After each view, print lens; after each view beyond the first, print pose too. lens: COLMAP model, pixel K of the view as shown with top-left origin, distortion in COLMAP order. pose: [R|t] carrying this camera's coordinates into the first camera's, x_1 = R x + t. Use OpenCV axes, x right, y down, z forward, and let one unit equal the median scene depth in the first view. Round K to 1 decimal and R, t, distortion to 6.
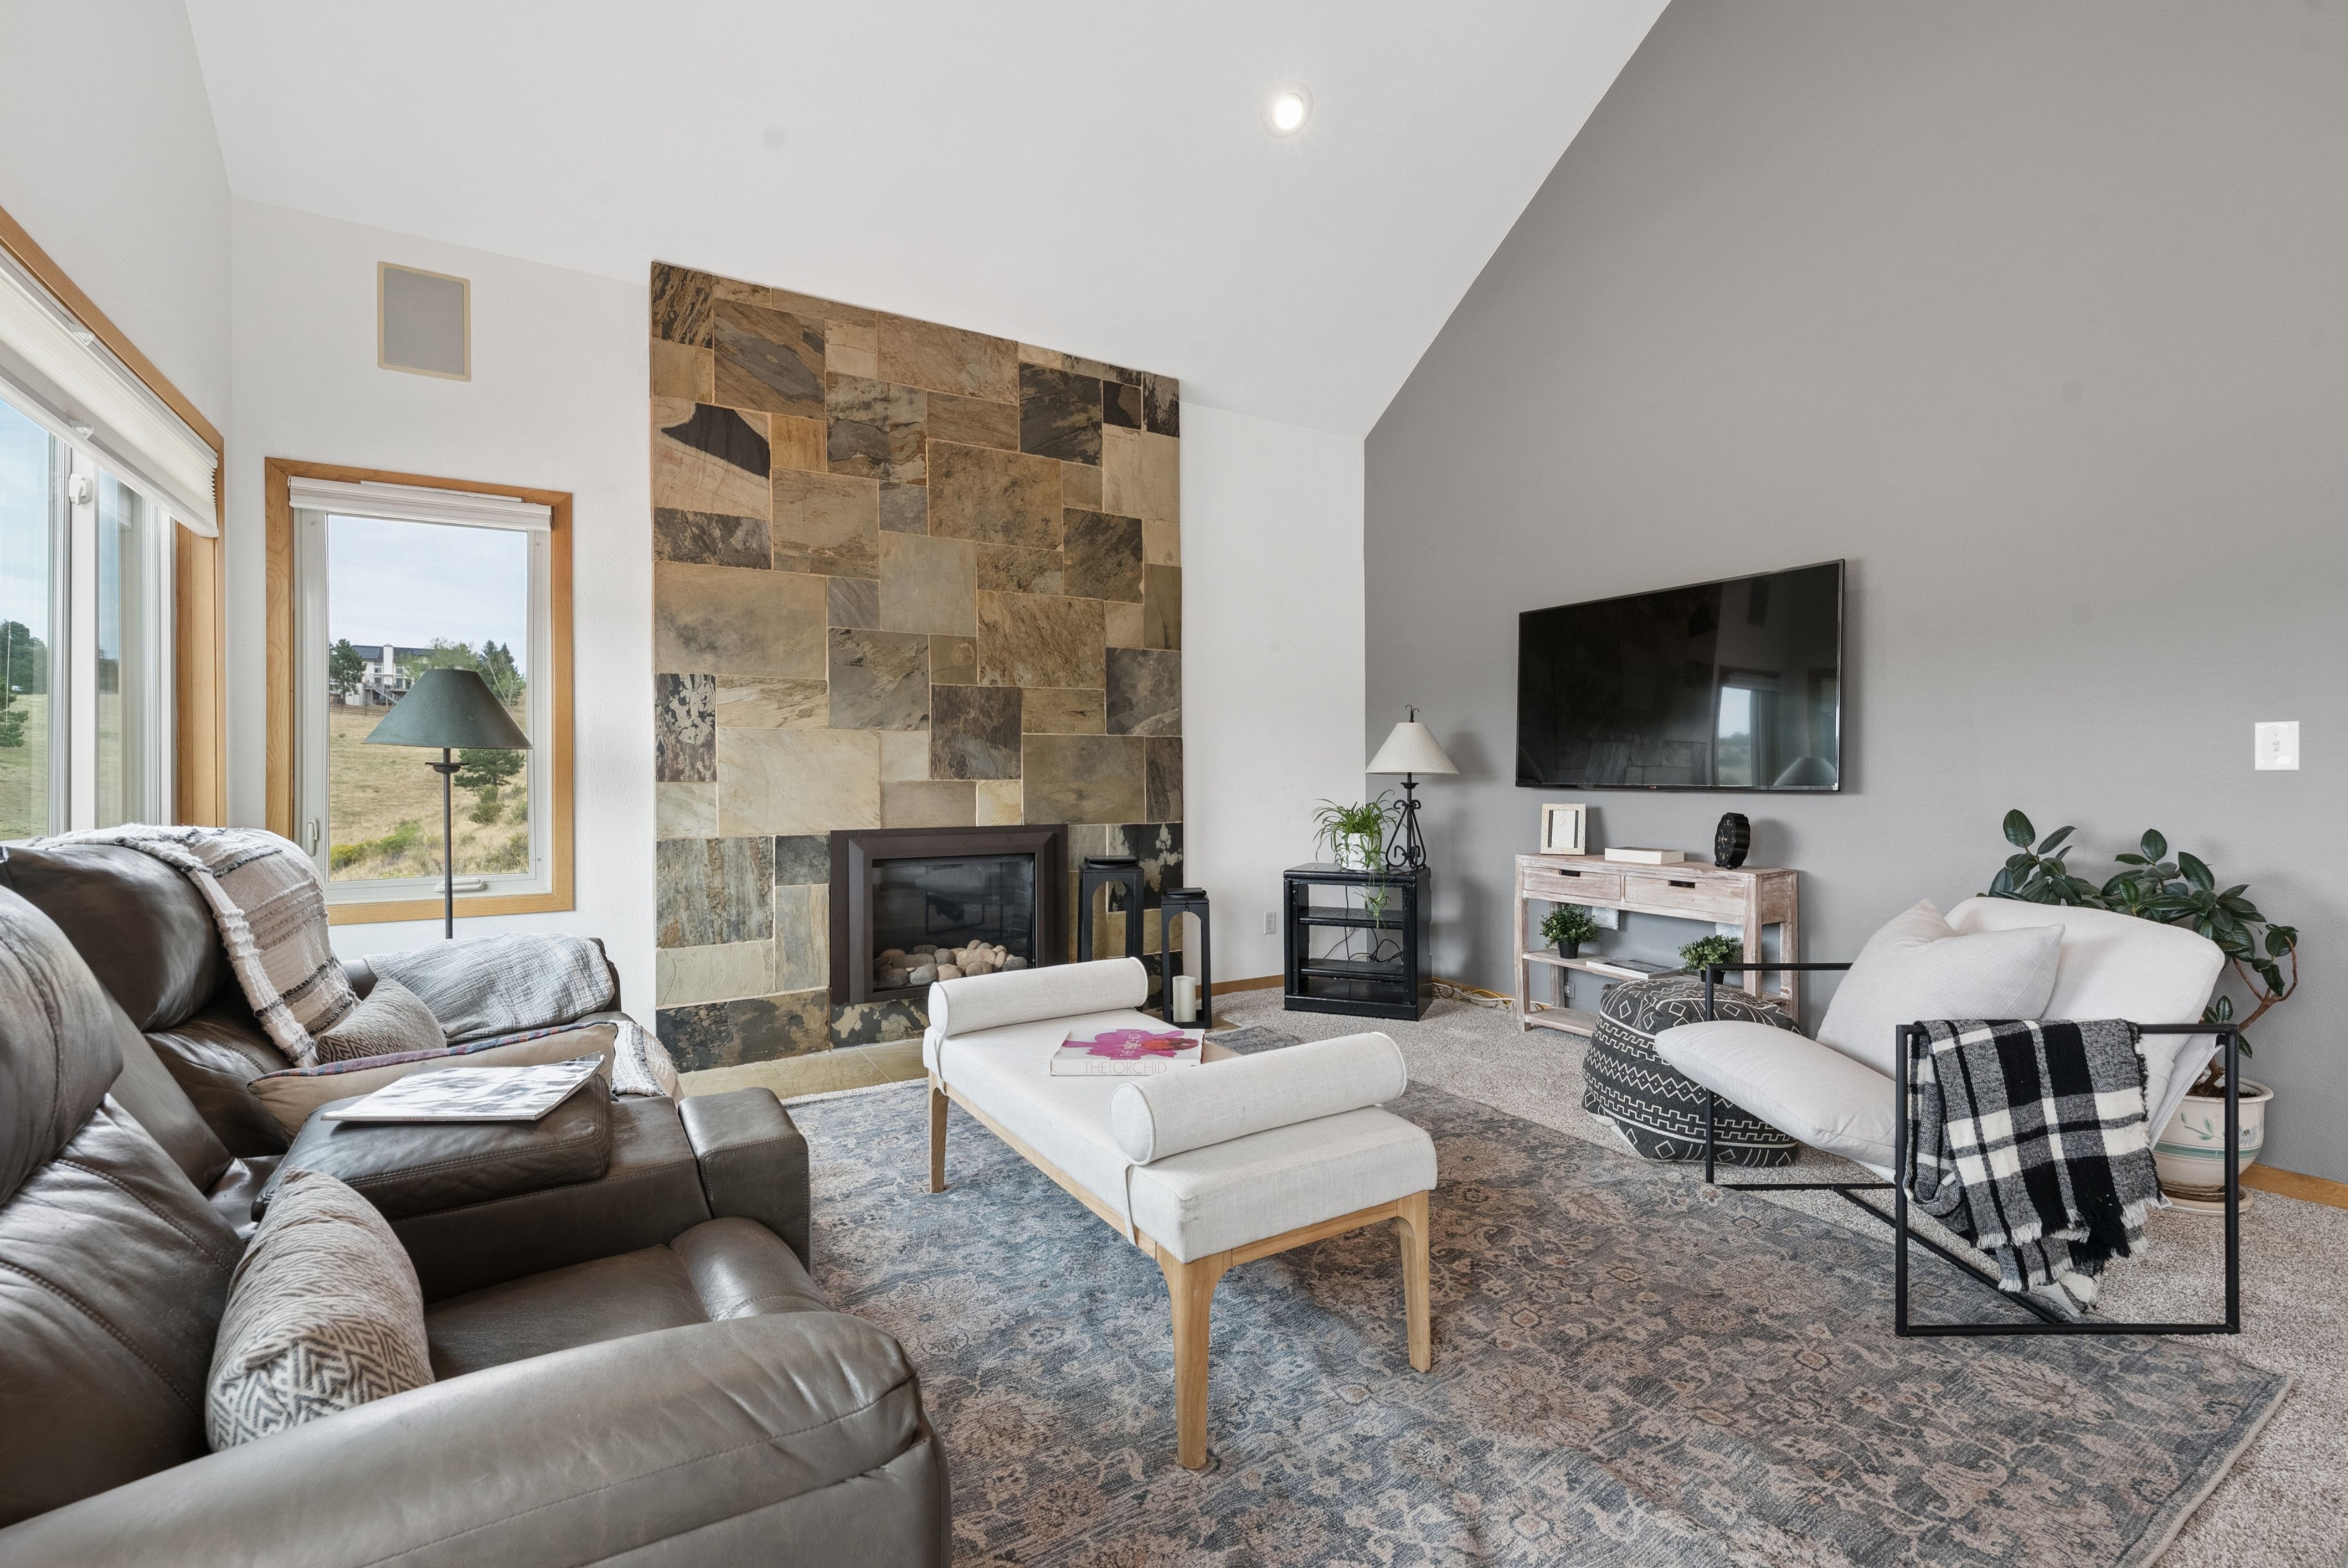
lens RADIAL K [[1035.4, 0, 1181.1], [0, 1035.4, 782.1], [0, 0, 1]] dist [0.000771, 0.000009]
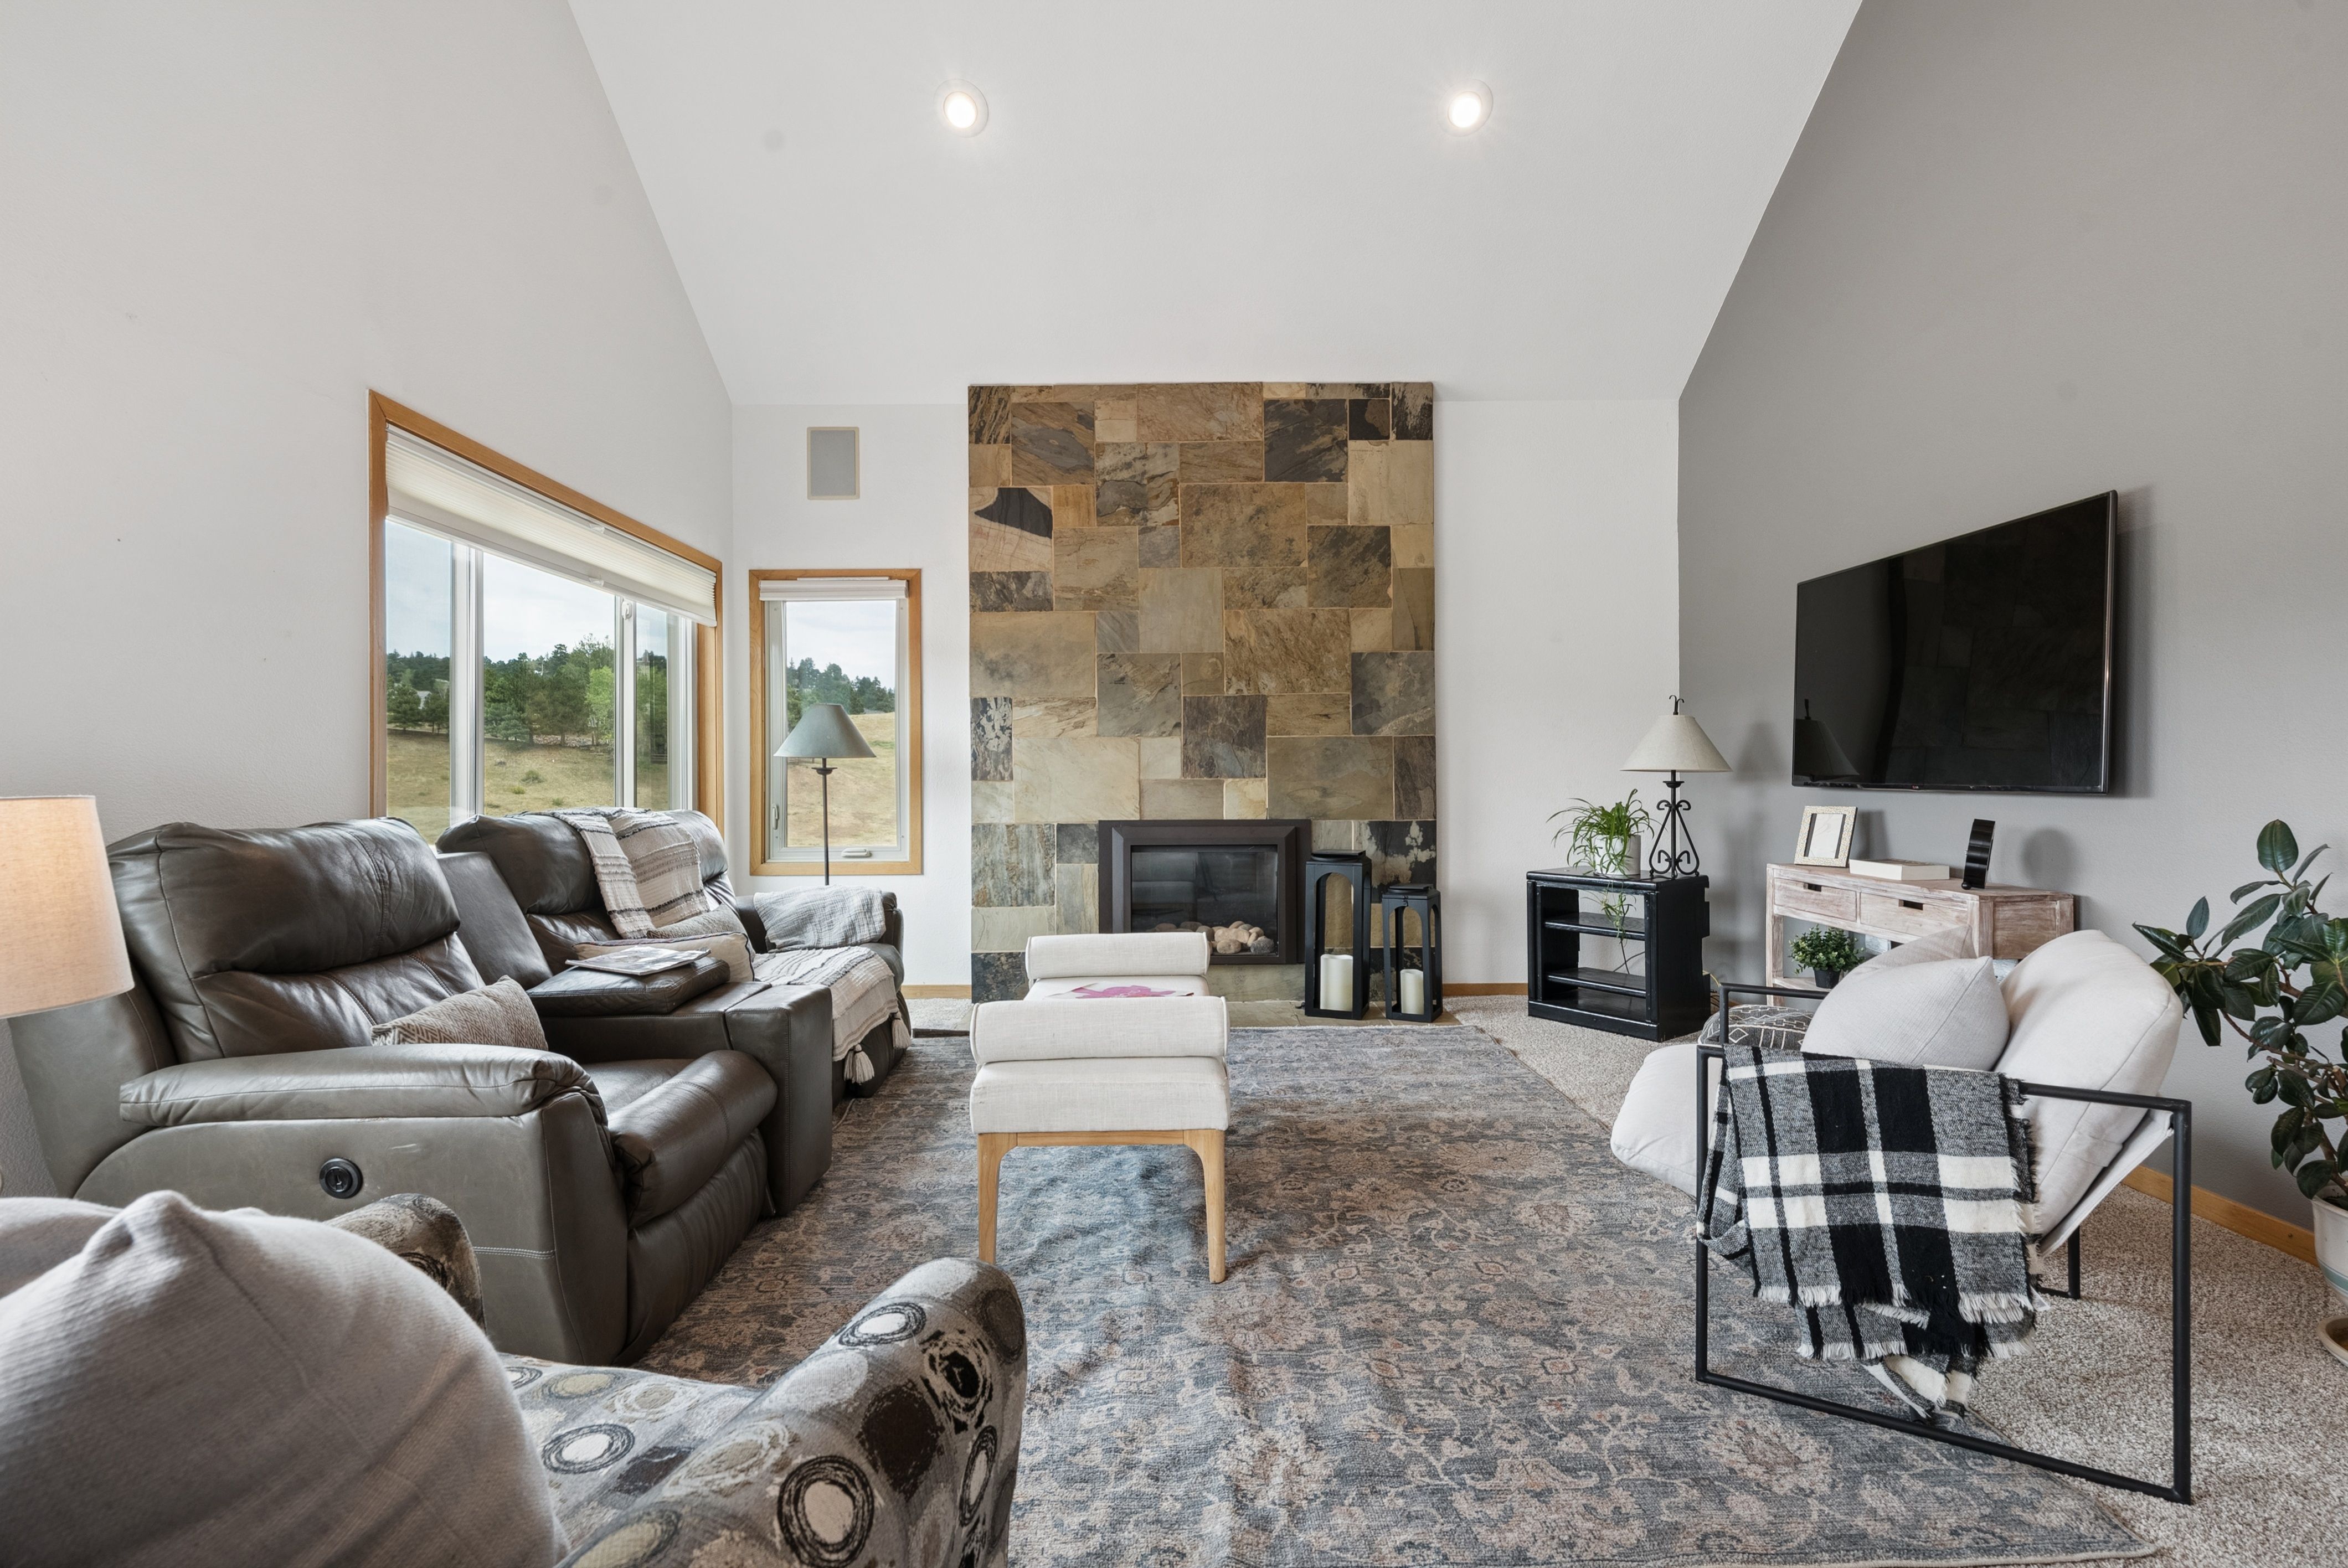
lens RADIAL K [[1065.7, 0, 1174.0], [0, 1065.7, 784.0], [0, 0, 1]] dist [-0.000282, -0.000569]
pose [[0.856571, 0.002108, -0.516024, 0.382978], [0.000664, 0.999986, 0.005188, -0.002316], [0.516028, -0.004786, 0.856558, -0.028065]]
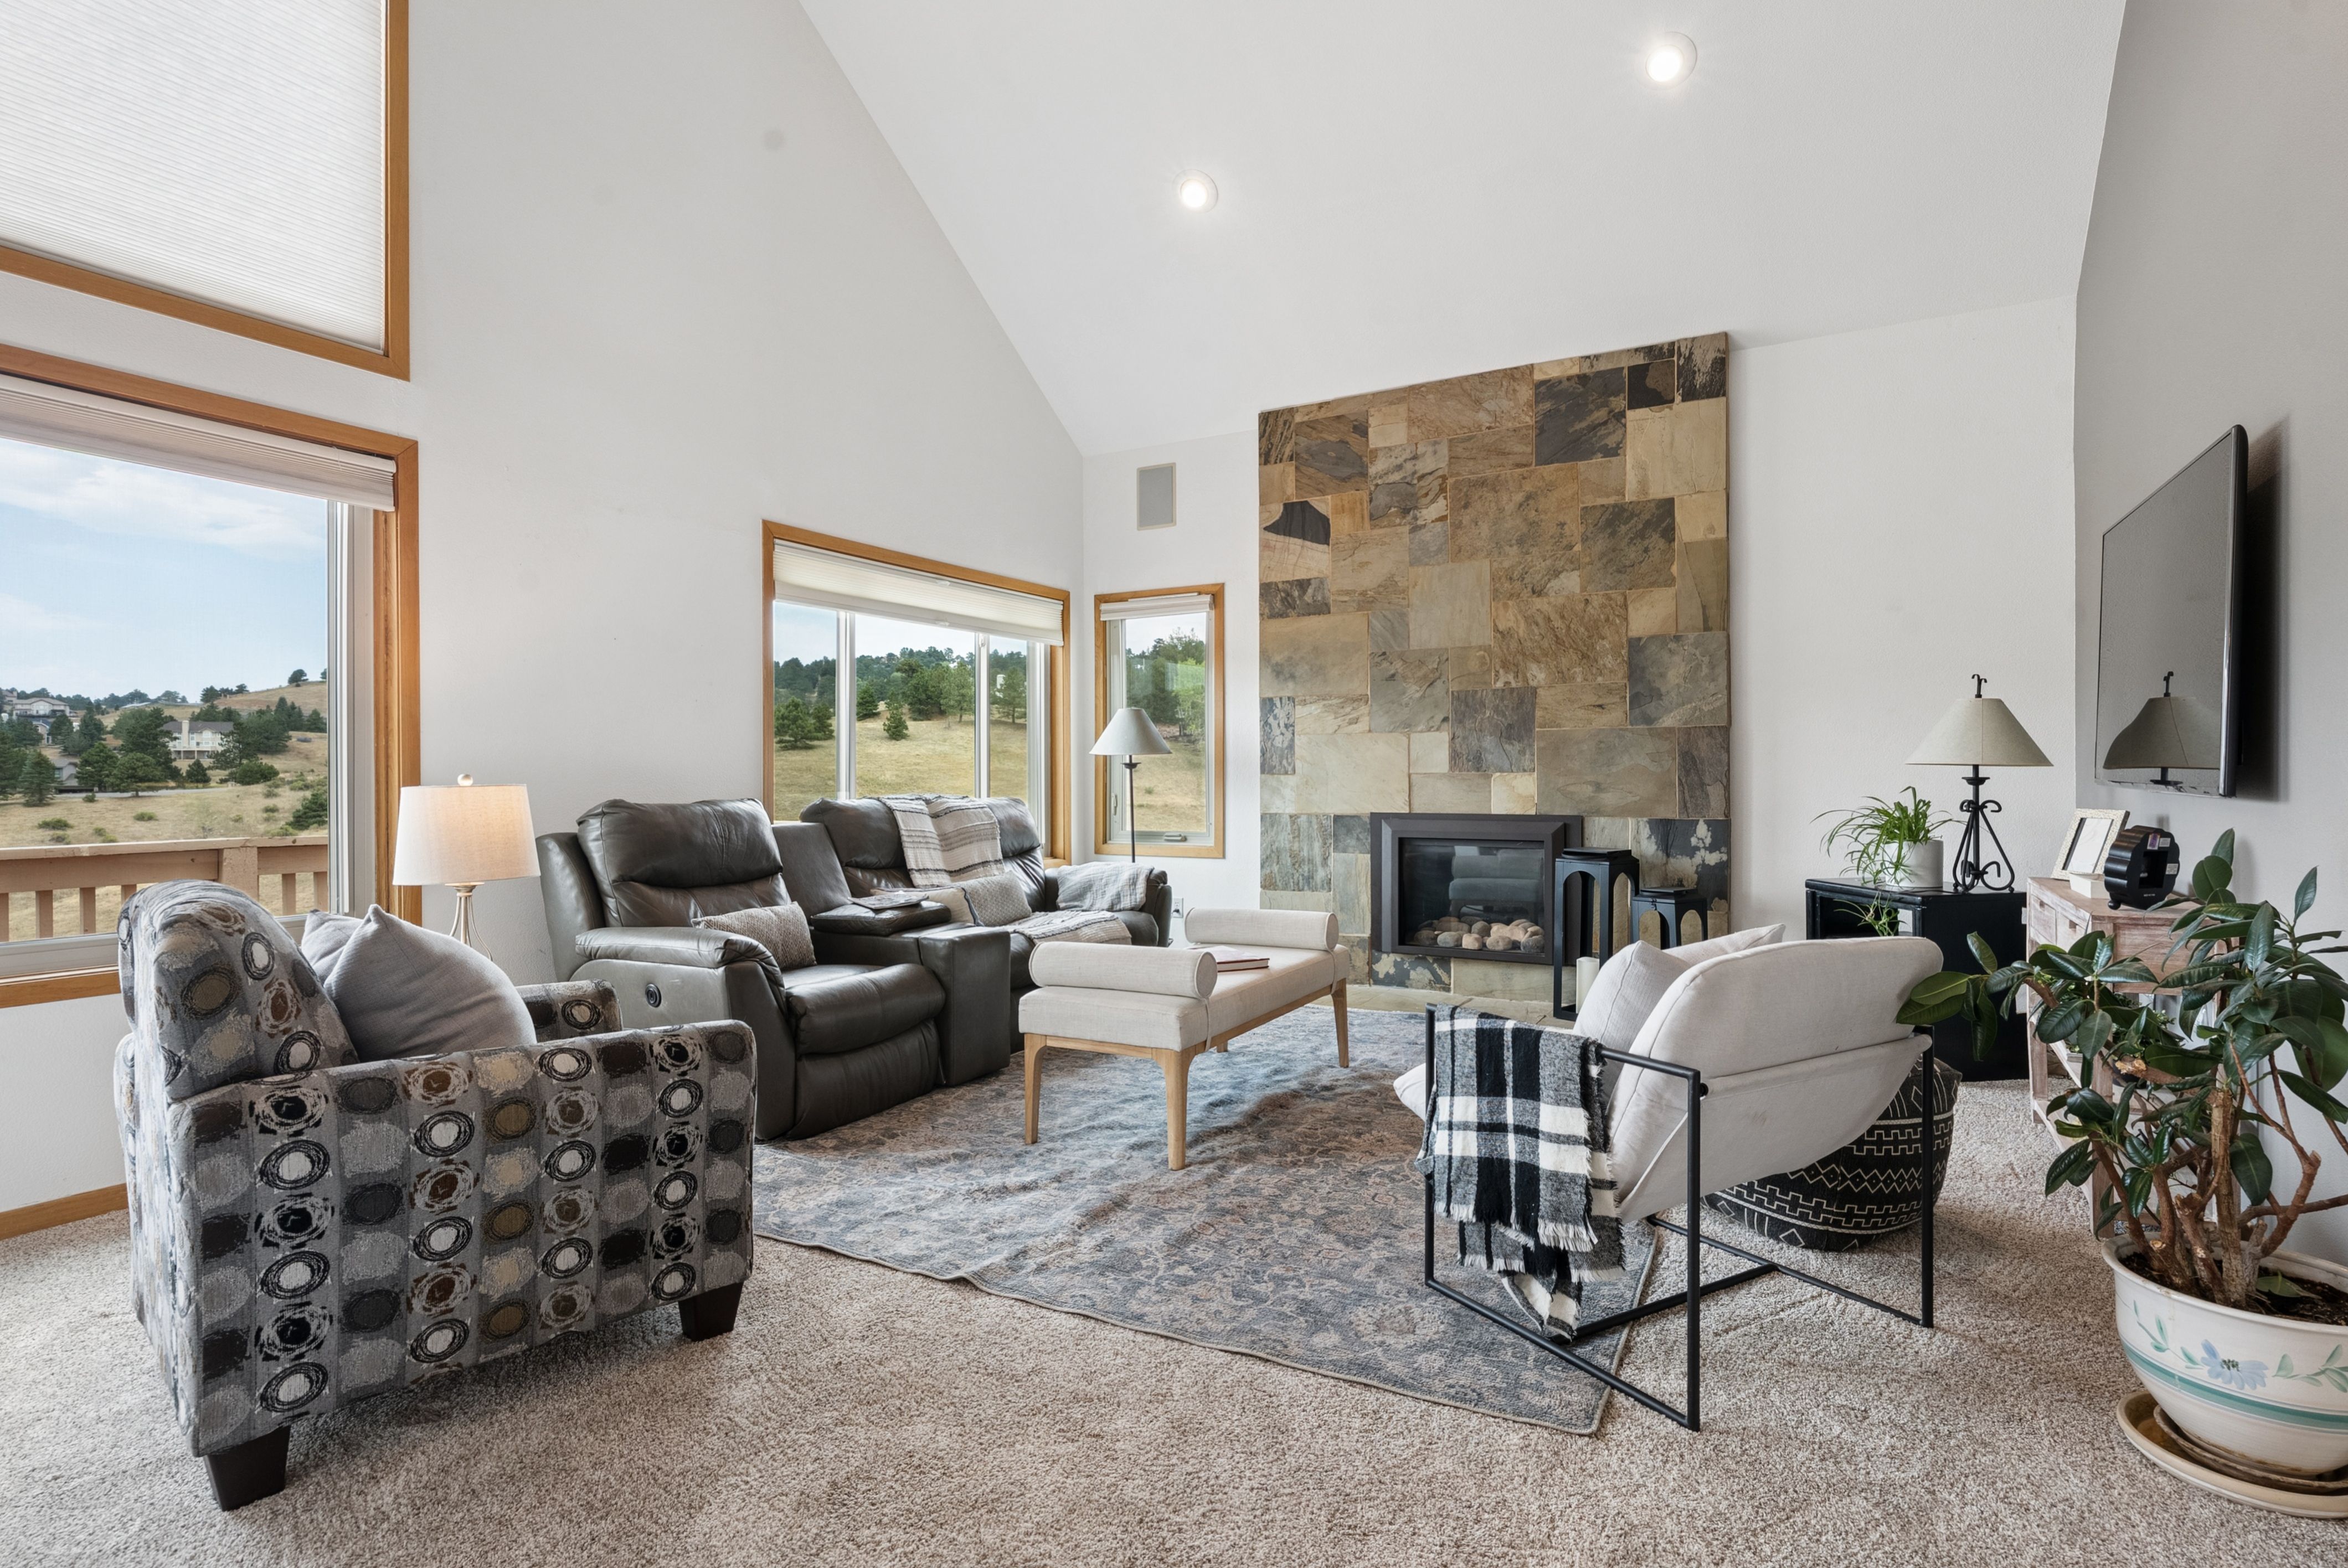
lens RADIAL K [[1191.7, 0, 1162.1], [0, 1191.7, 782.3], [0, 0, 1]] dist [0.002001, -0.000743]
pose [[0.483242, 0.009769, -0.875432, 0.813127], [0.000728, 0.999933, 0.011560, -0.007053], [0.875487, -0.006224, 0.483202, 0.070721]]
